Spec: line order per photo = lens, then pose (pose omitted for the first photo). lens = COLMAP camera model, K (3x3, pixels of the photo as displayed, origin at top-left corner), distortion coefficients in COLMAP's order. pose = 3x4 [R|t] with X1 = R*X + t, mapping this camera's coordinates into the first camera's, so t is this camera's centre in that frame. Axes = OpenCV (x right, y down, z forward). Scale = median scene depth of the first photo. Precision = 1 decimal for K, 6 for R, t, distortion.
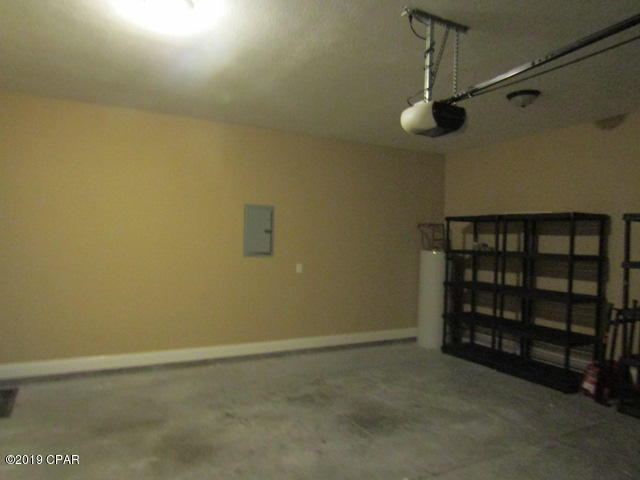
lens RADIAL K [[451.2, 0, 319.6], [0, 451.2, 244.1], [0, 0, 1]] dist [-0.042845, -0.000072]
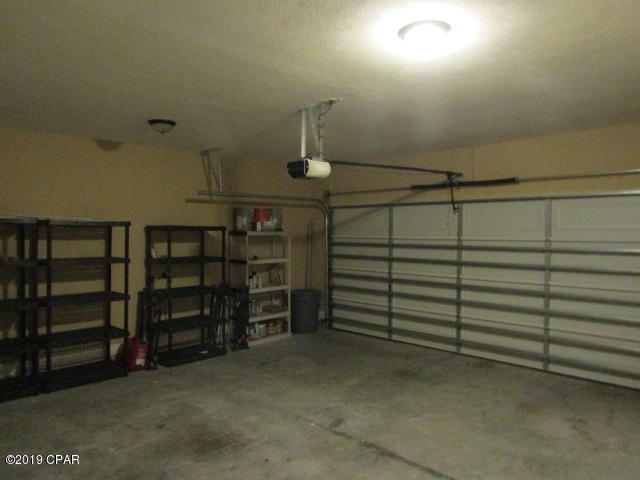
lens RADIAL K [[451.2, 0, 319.4], [0, 451.2, 235.2], [0, 0, 1]] dist [-0.042845, -0.000072]
pose [[-0.306722, -0.030747, 0.951302, -0.791021], [0.002375, 0.999450, 0.033069, -0.081550], [-0.951796, 0.012402, -0.306480, 0.968443]]
